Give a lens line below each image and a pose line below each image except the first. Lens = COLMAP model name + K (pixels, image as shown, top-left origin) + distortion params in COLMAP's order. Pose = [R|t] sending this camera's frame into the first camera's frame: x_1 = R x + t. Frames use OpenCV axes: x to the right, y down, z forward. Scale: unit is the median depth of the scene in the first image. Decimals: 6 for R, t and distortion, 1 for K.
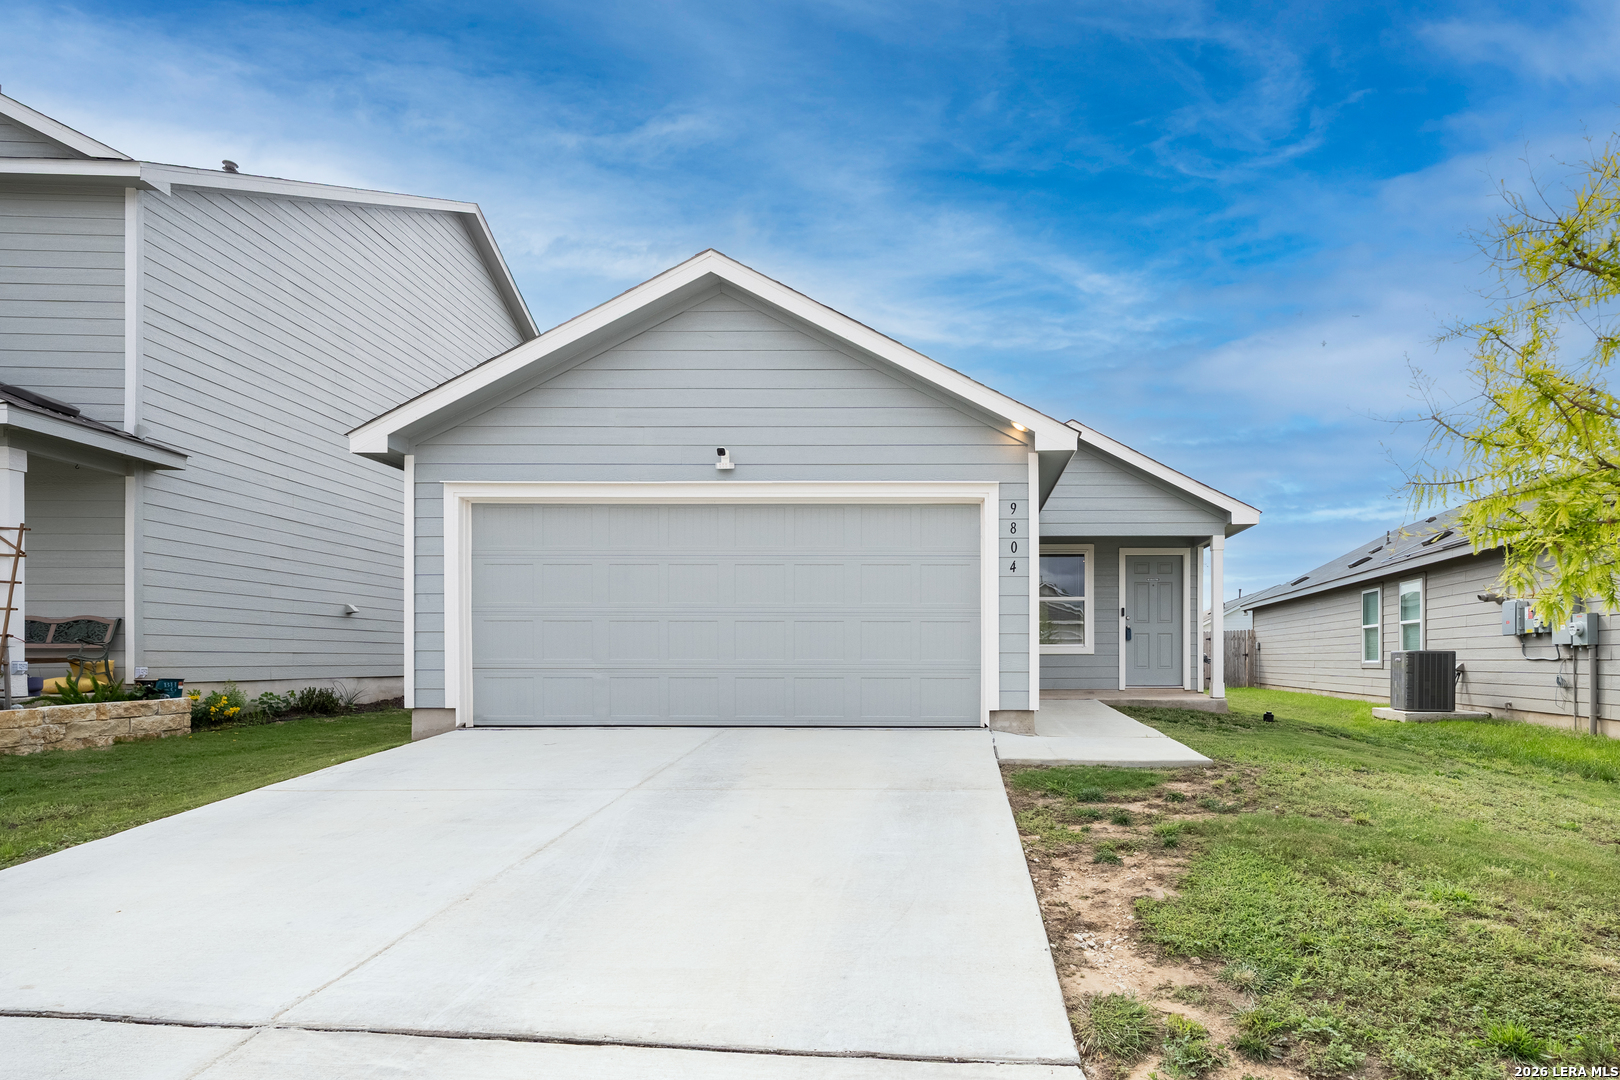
lens RADIAL K [[711.4, 0, 865.0], [0, 711.4, 658.2], [0, 0, 1]] dist [0.000001, -0.000138]
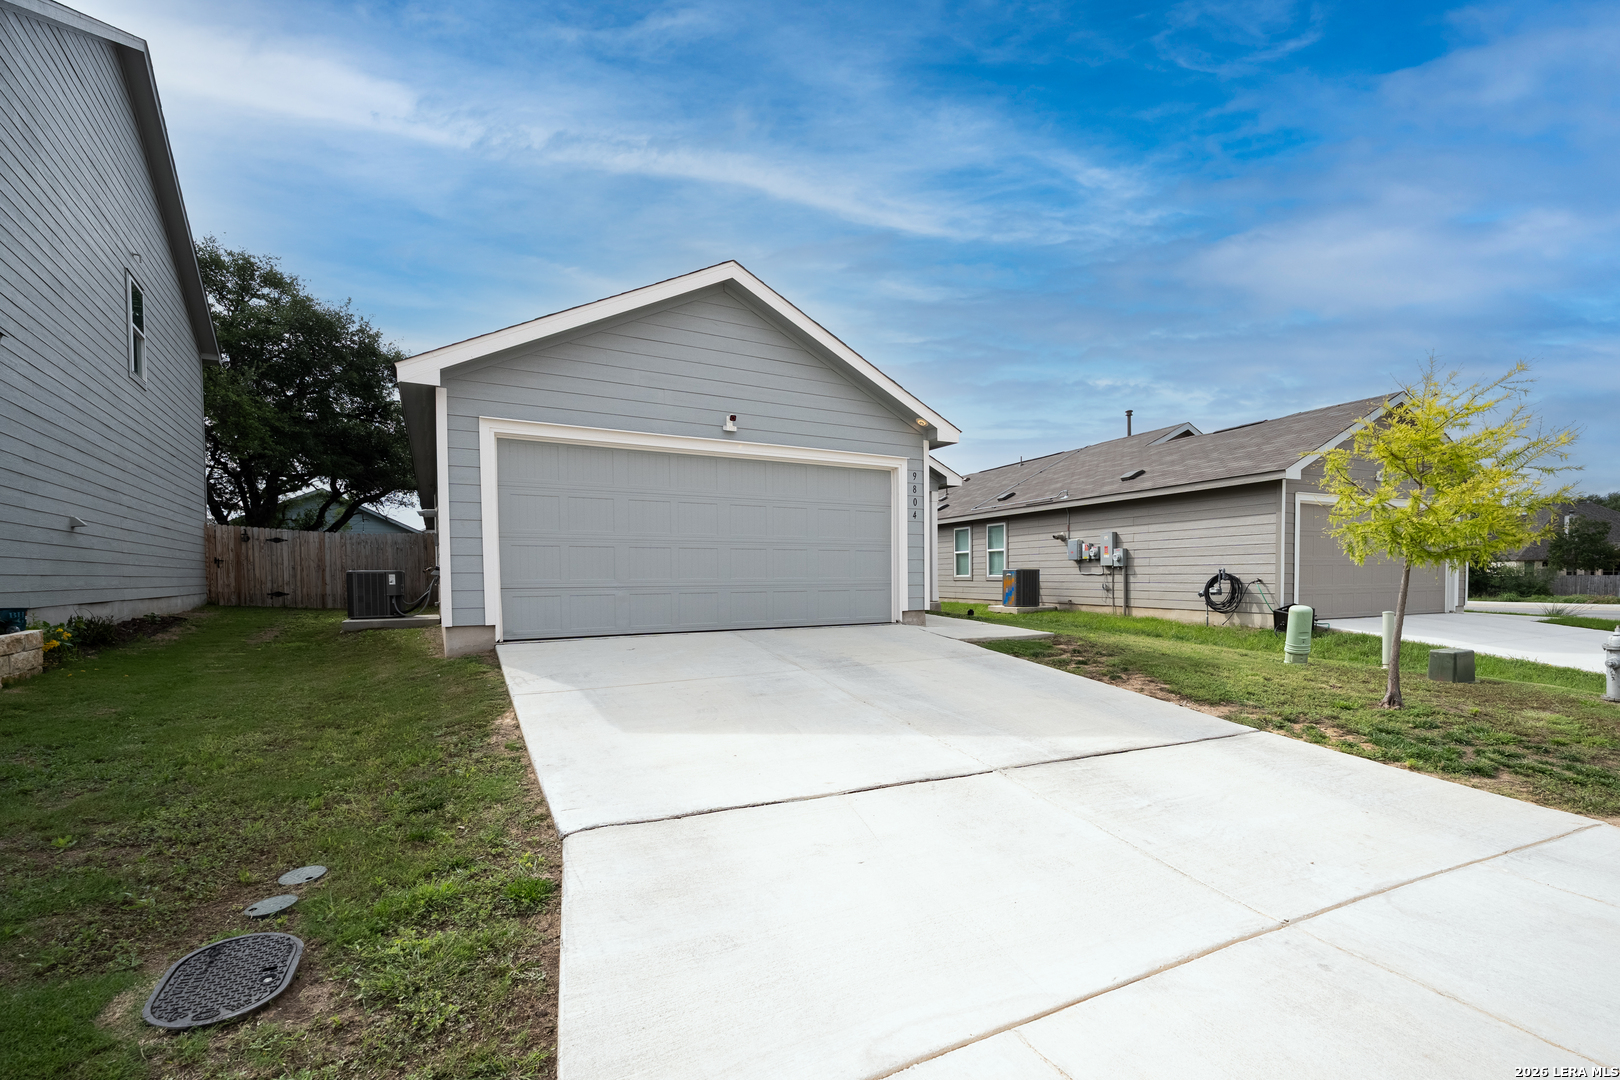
lens RADIAL K [[621.8, 0, 809.2], [0, 621.8, 589.5], [0, 0, 1]] dist [0.000201, 0.000035]
pose [[0.892842, -0.016889, 0.450053, -0.432281], [0.006424, 0.999673, 0.024770, -0.003925], [-0.450324, -0.019225, 0.892658, -0.057152]]
